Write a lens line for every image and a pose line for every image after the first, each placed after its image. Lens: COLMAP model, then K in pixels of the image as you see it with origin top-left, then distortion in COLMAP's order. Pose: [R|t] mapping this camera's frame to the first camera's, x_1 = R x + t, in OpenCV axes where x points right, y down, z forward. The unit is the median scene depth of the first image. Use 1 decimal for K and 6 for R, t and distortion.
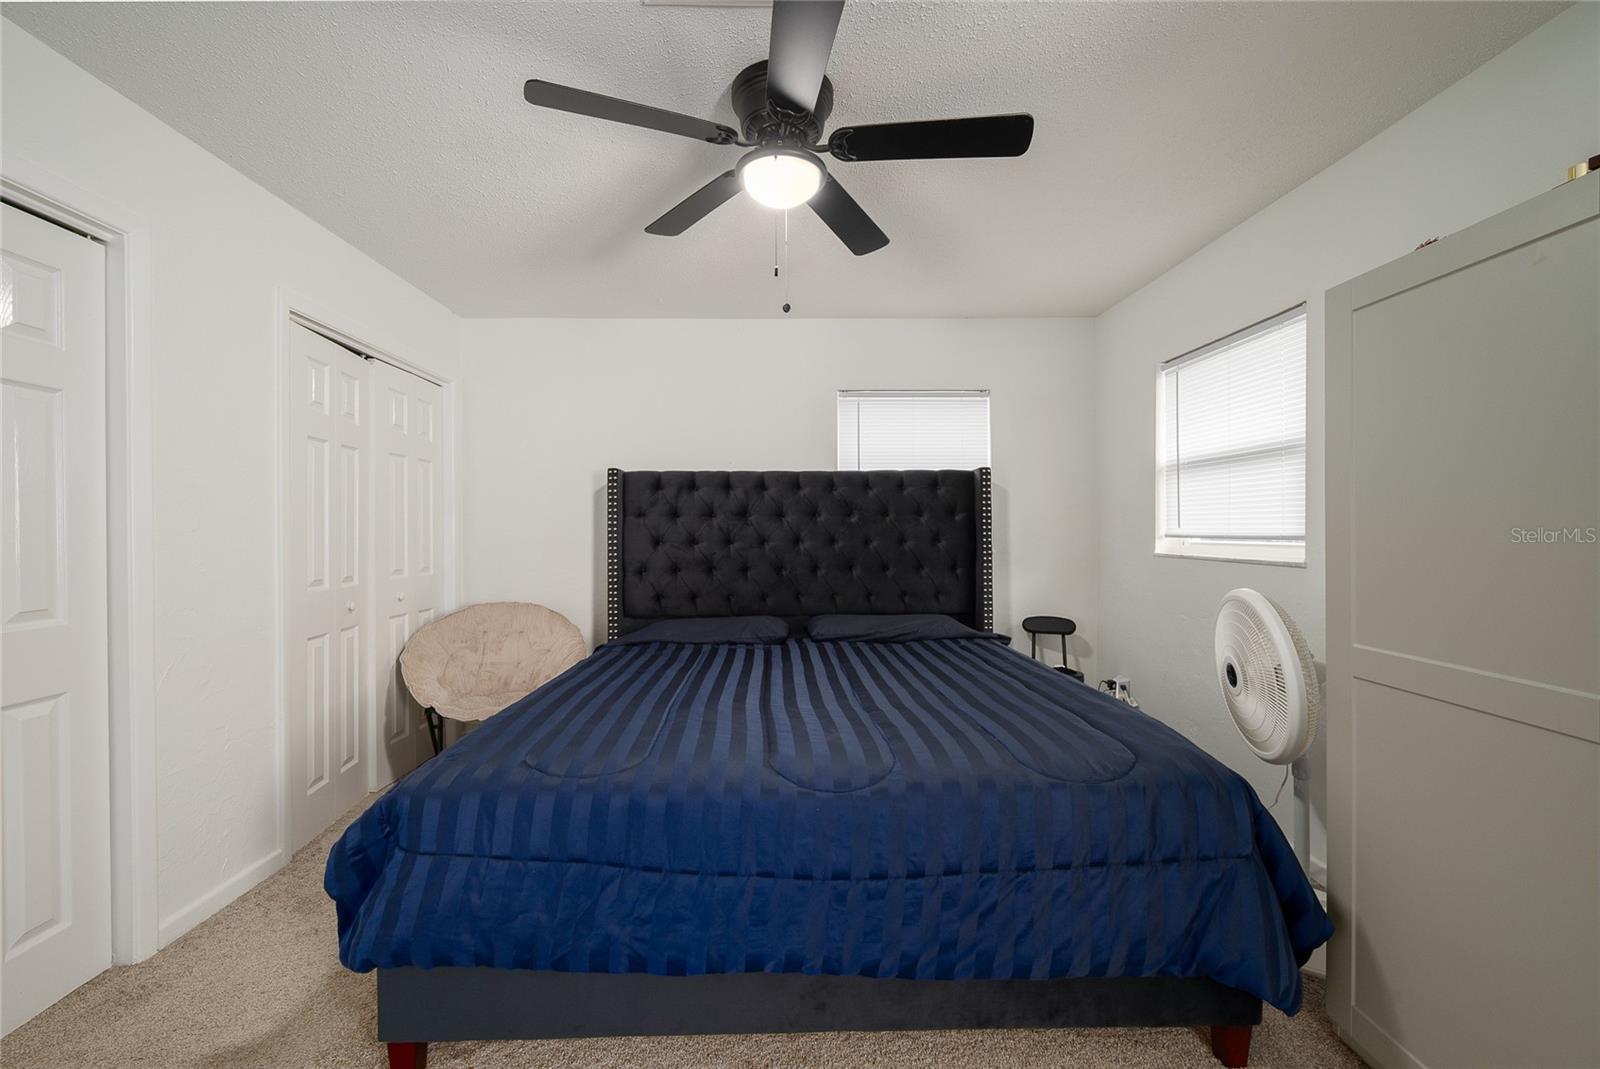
lens RADIAL K [[640.3, 0, 794.1], [0, 640.3, 536.6], [0, 0, 1]] dist [-0.002108, -0.001240]
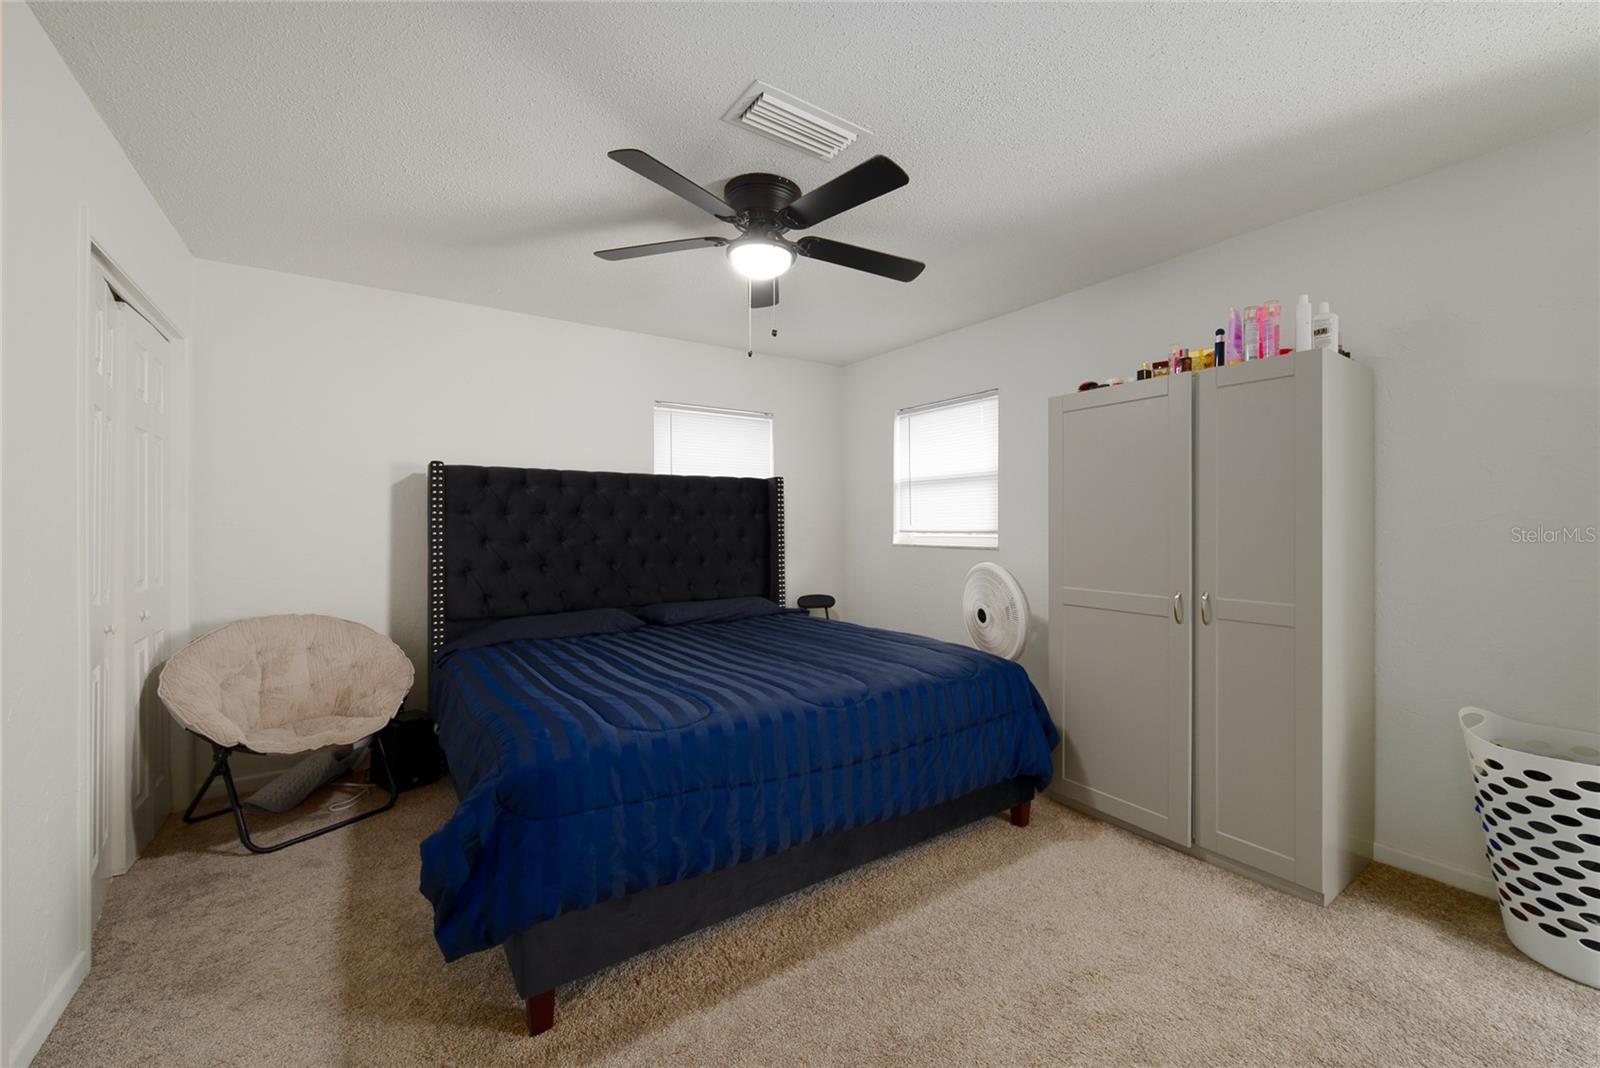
lens RADIAL K [[640.3, 0, 811.9], [0, 640.3, 530.8], [0, 0, 1]] dist [-0.002108, -0.001240]
pose [[0.832588, -0.003288, 0.553883, -0.345158], [0.006217, 0.999975, -0.003409, 0.001242], [-0.553858, 0.006281, 0.832588, -0.073273]]
